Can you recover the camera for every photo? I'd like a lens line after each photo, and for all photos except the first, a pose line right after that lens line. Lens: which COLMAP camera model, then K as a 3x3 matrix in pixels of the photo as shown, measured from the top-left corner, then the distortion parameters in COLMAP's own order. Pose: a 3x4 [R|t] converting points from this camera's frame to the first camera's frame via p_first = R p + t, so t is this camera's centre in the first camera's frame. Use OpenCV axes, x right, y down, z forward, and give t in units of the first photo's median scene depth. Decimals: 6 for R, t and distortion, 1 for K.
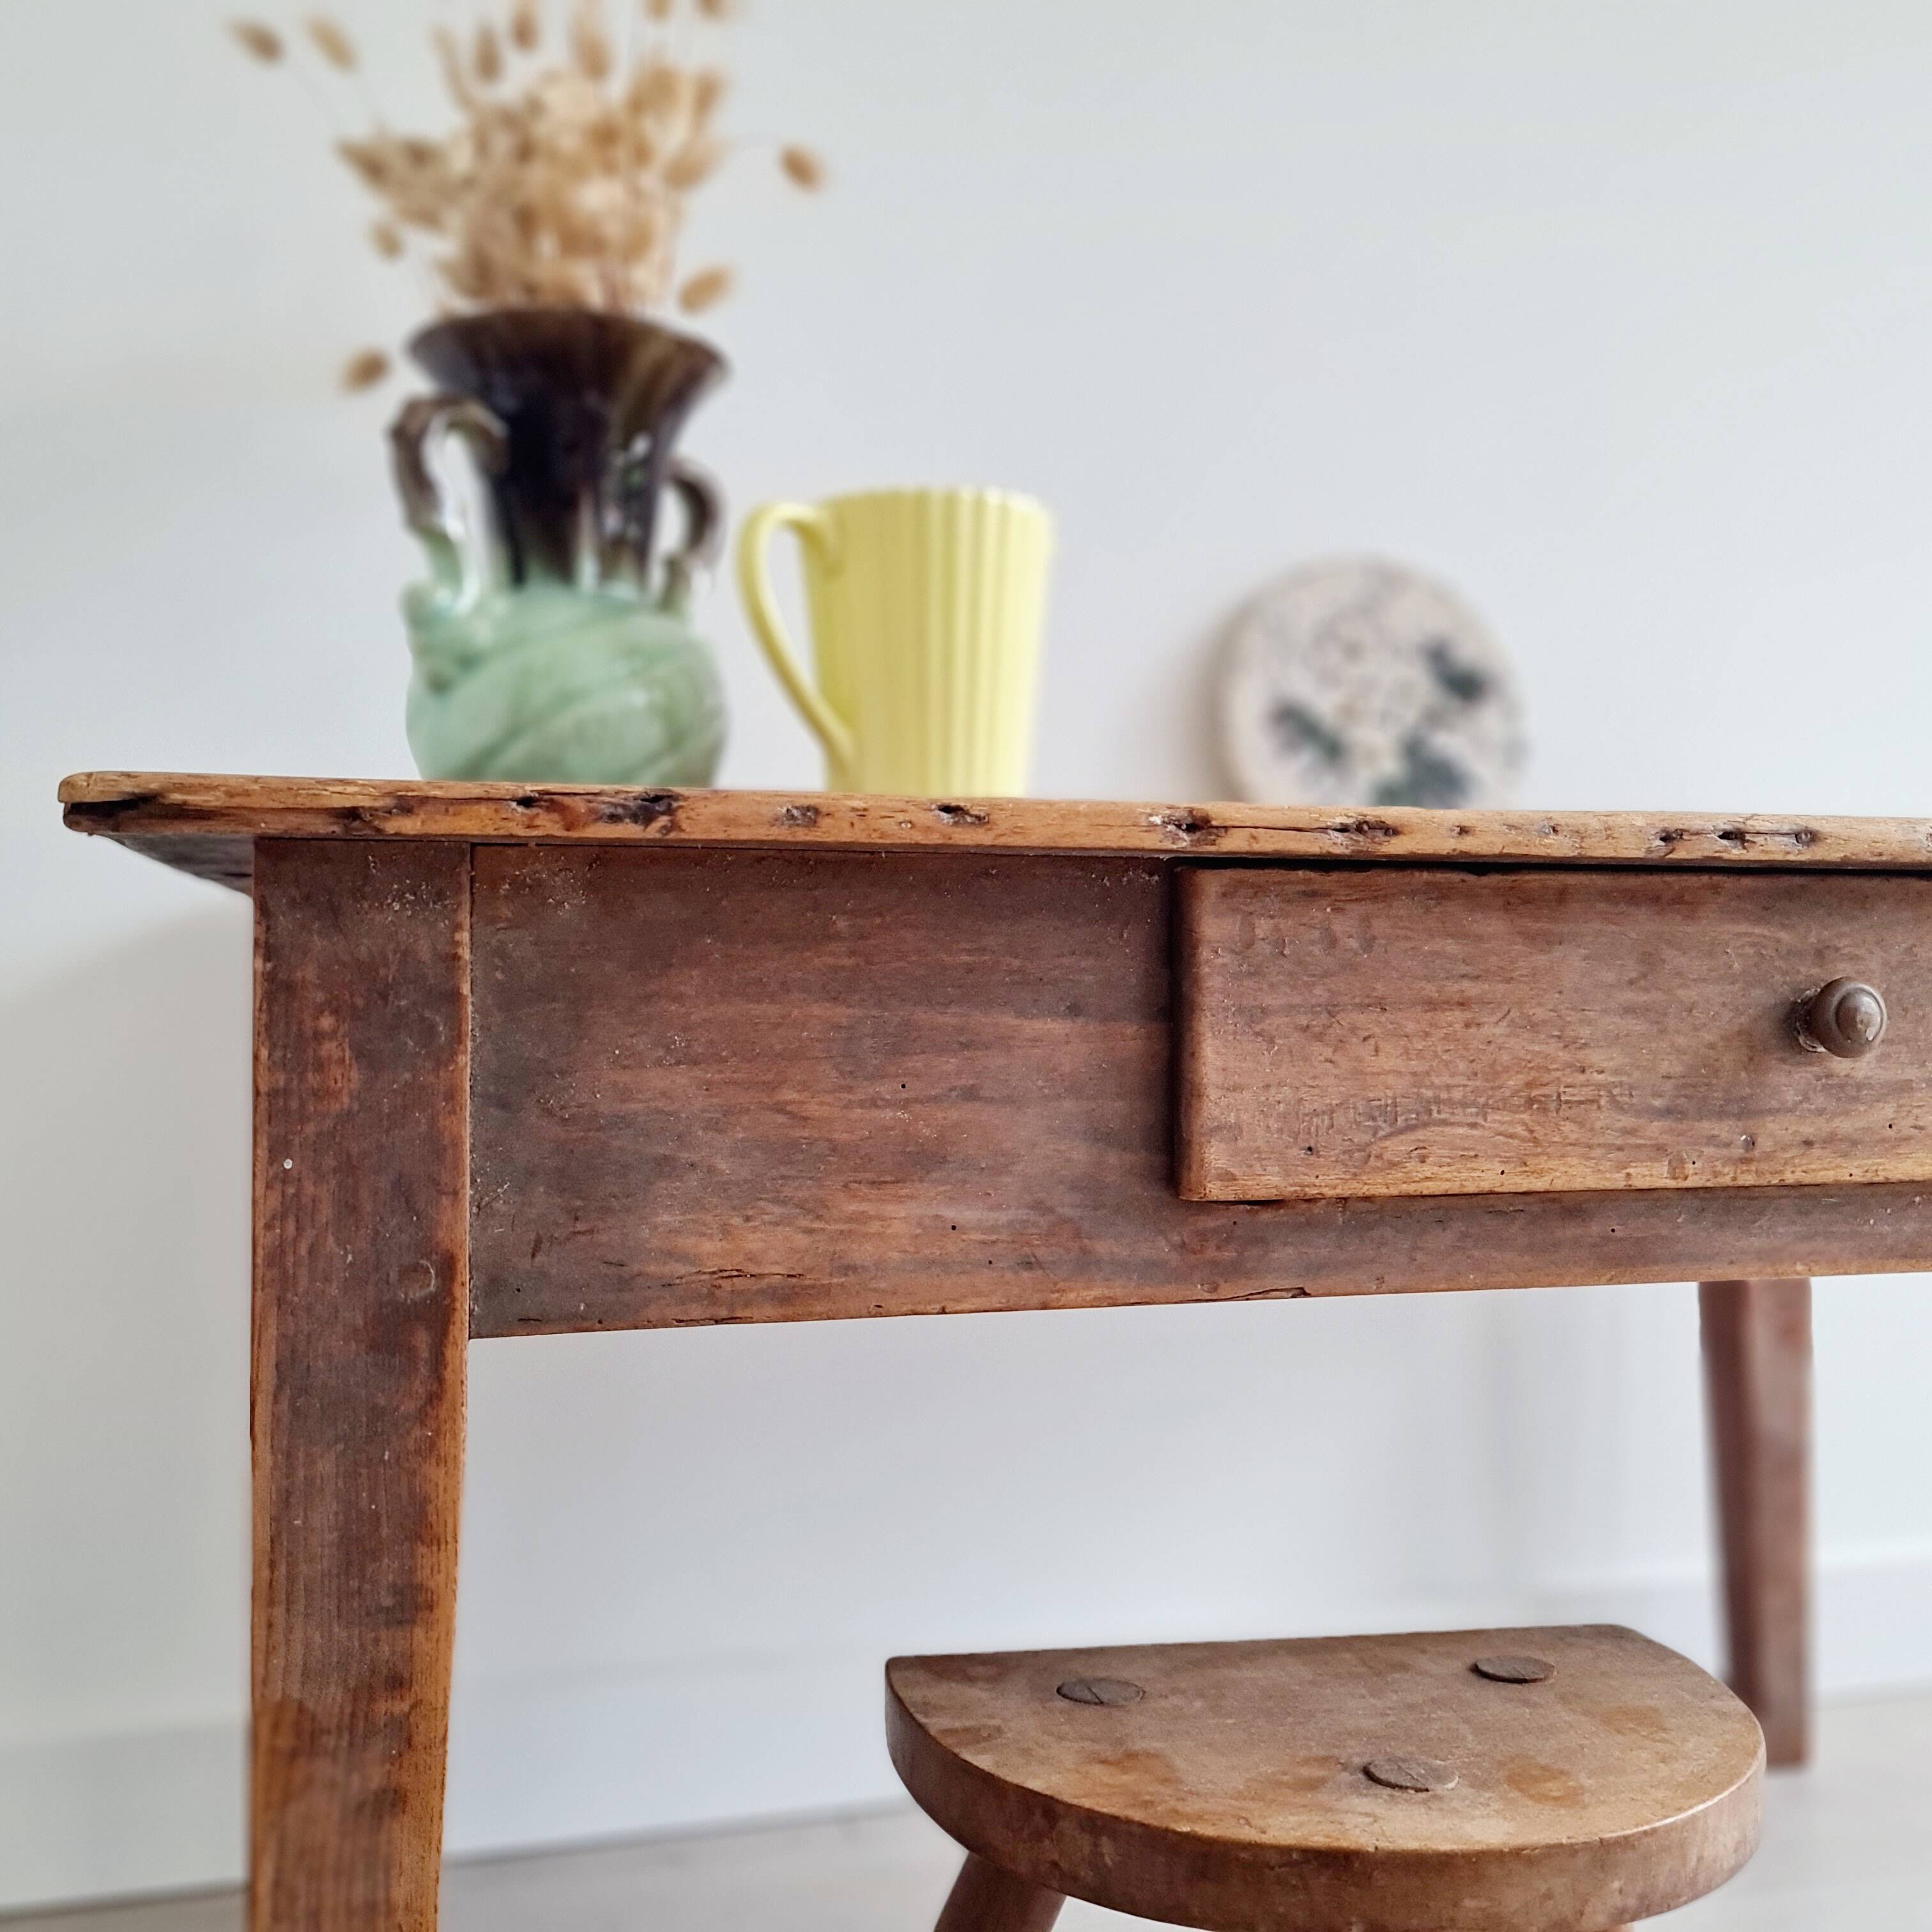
lens RADIAL K [[1923.7, 0, 931.1], [0, 1923.7, 947.4], [0, 0, 1]] dist [0.030645, -0.008856]
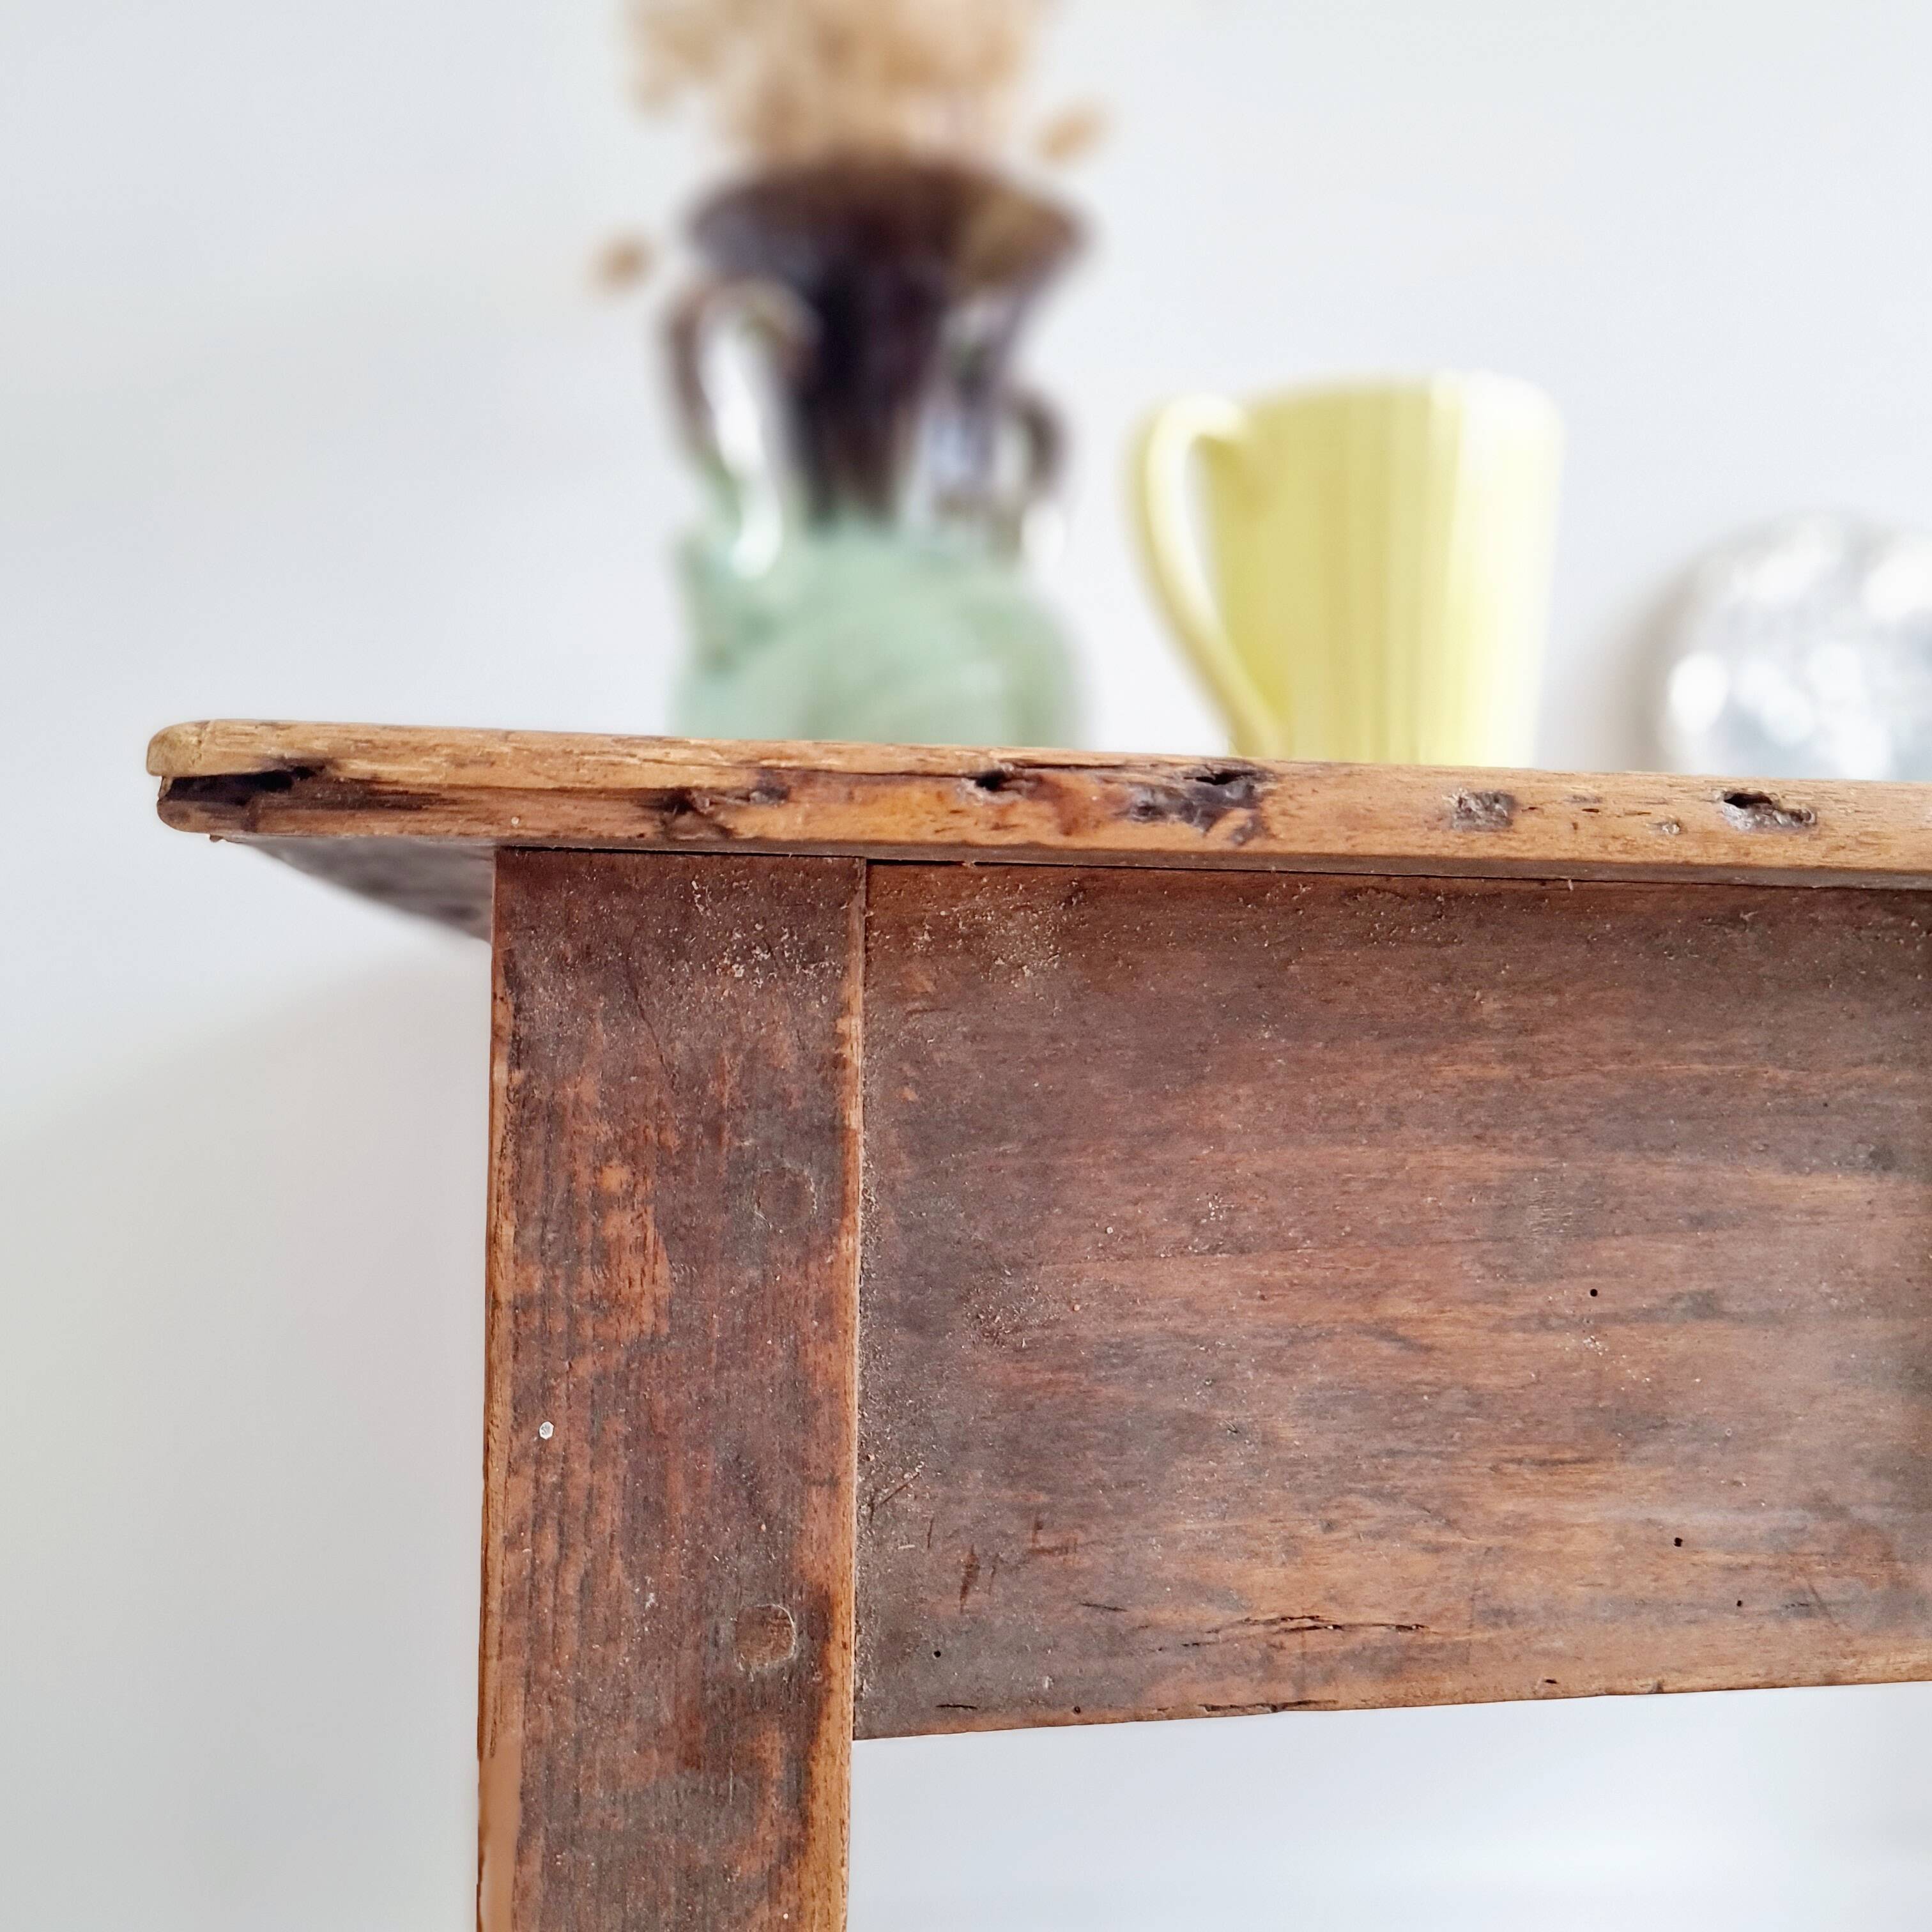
lens RADIAL K [[1960.2, 0, 962.4], [0, 1960.2, 964.0], [0, 0, 1]] dist [0.024385, -0.015260]
pose [[0.996279, 0.008515, -0.085764, -0.147721], [-0.009758, 0.999853, -0.014085, -0.014508], [0.085632, 0.014869, 0.996216, 0.394122]]
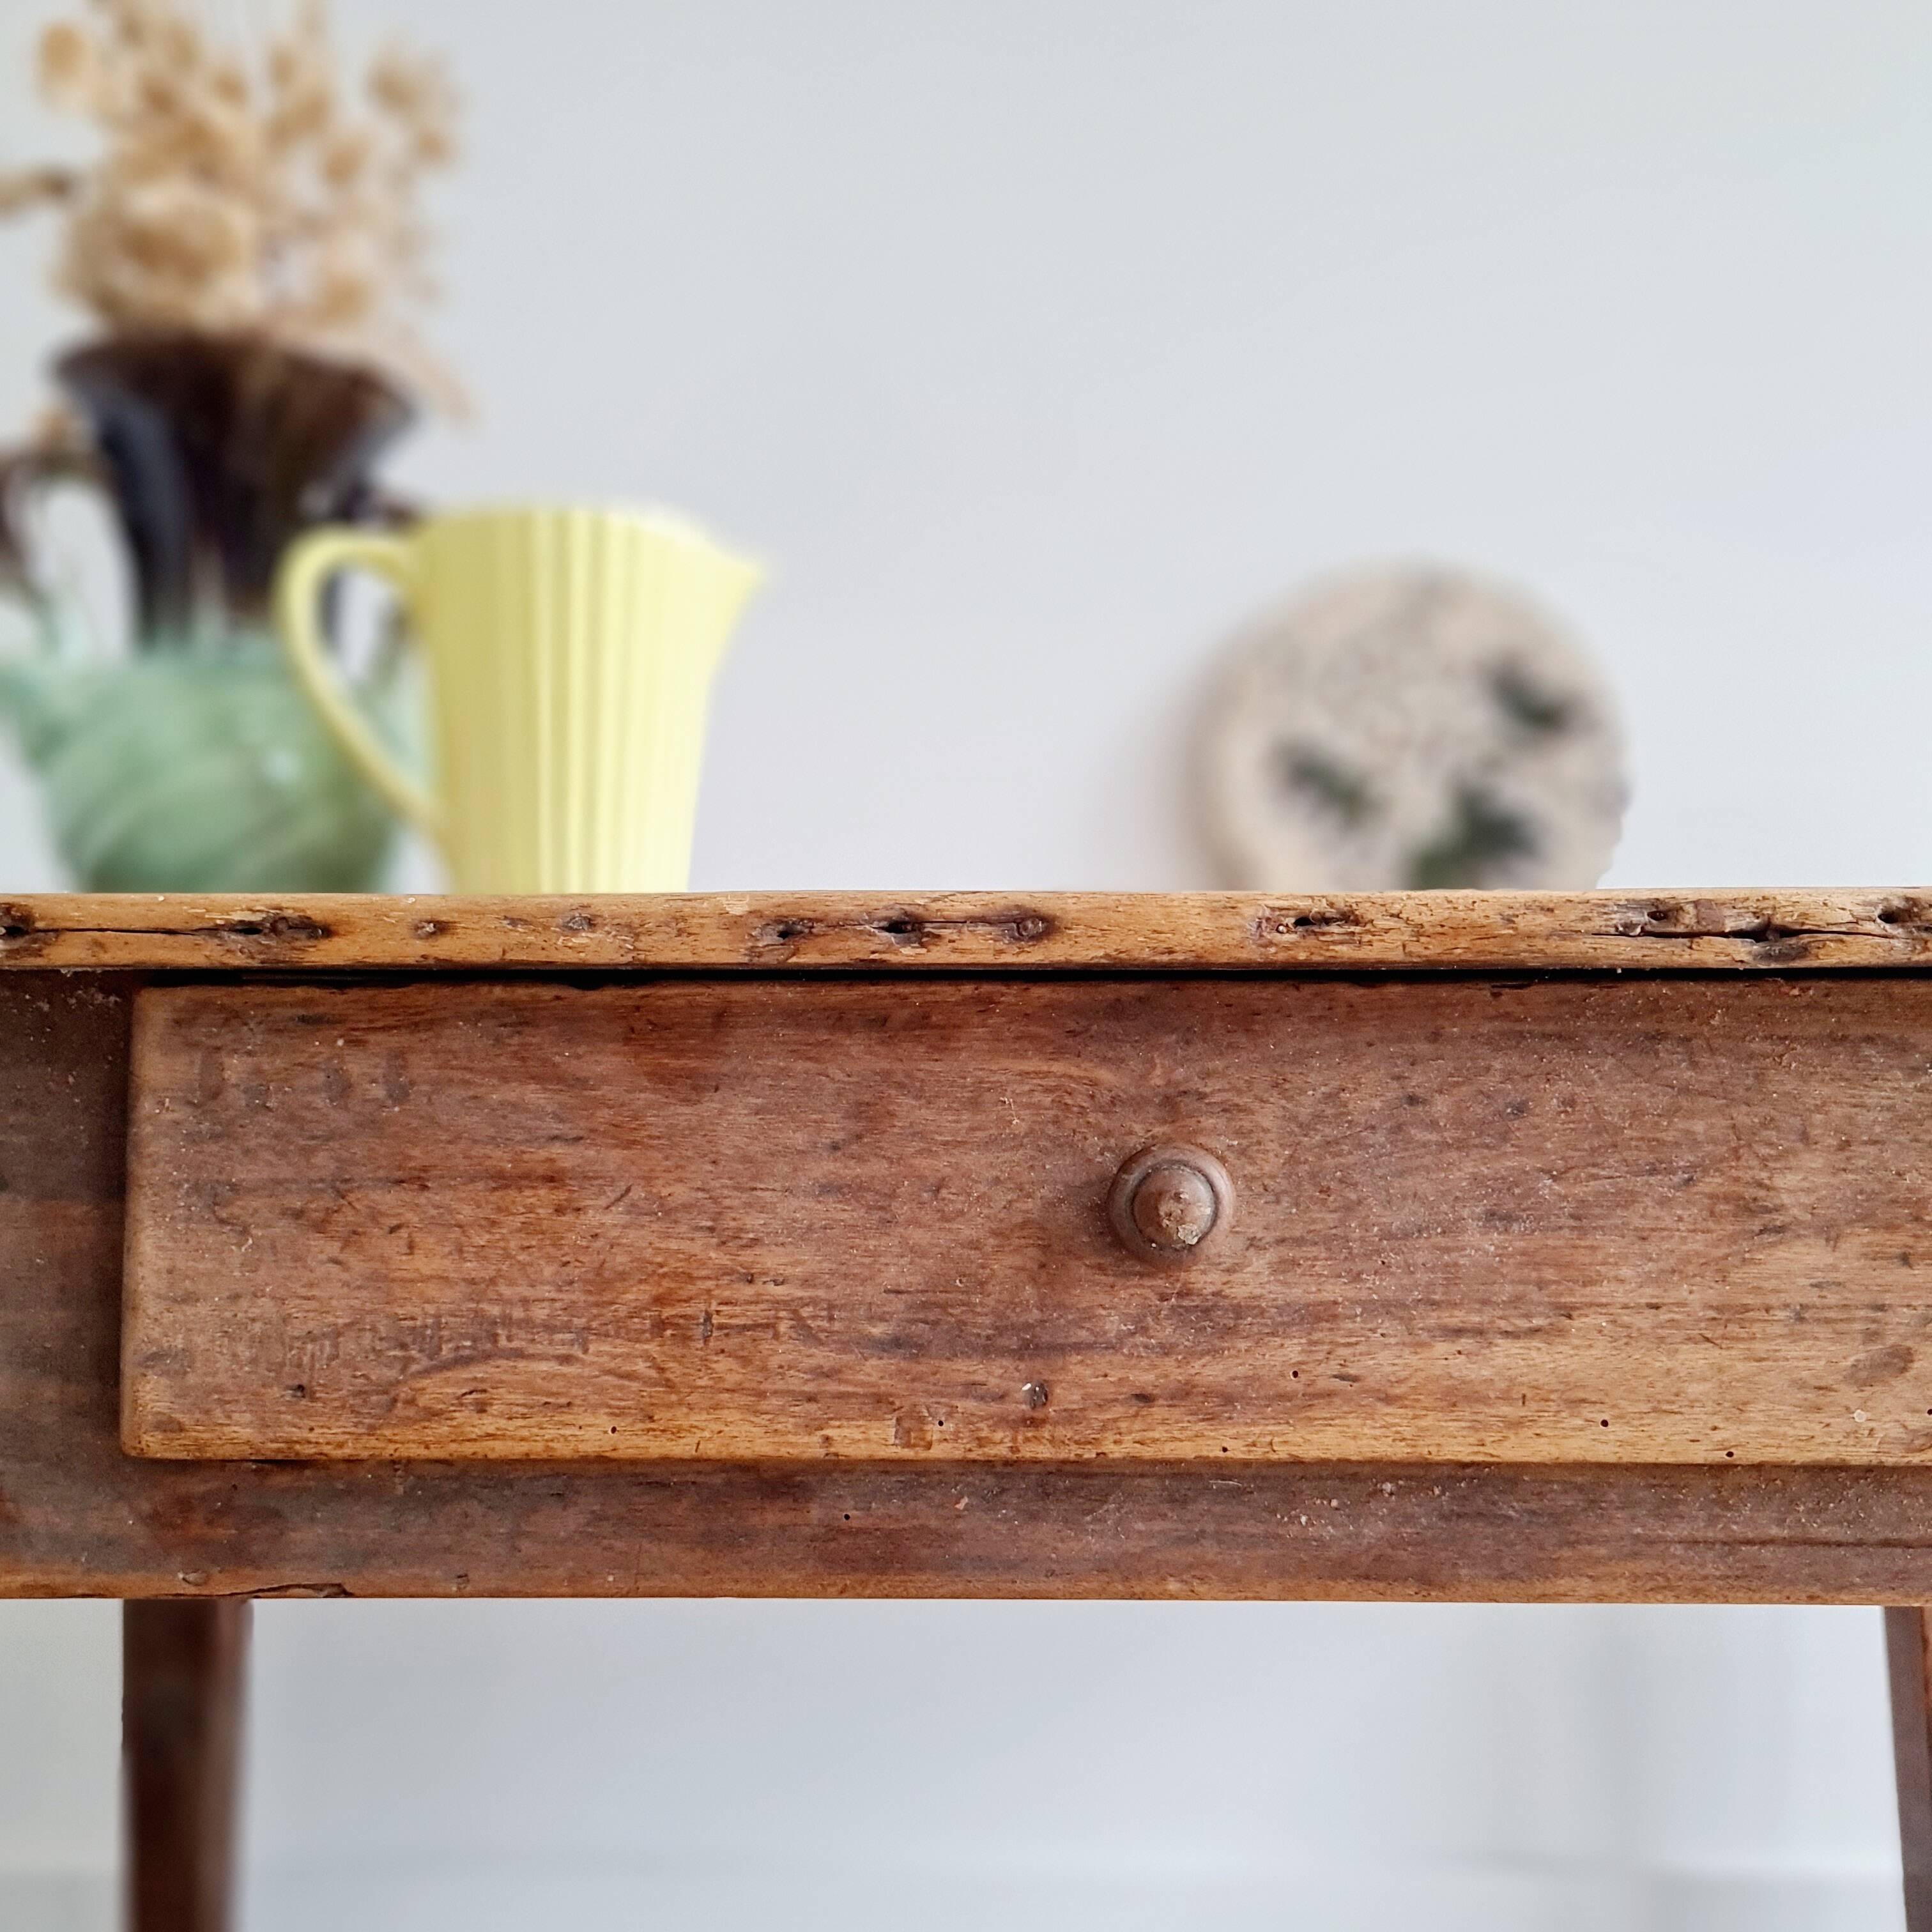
lens RADIAL K [[1960.2, 0, 962.4], [0, 1960.2, 964.0], [0, 0, 1]] dist [0.024385, -0.015260]
pose [[0.963540, -0.011261, -0.267327, 0.623663], [0.003930, 0.999602, -0.027944, -0.027649], [0.267535, 0.025875, 0.963201, 0.382131]]
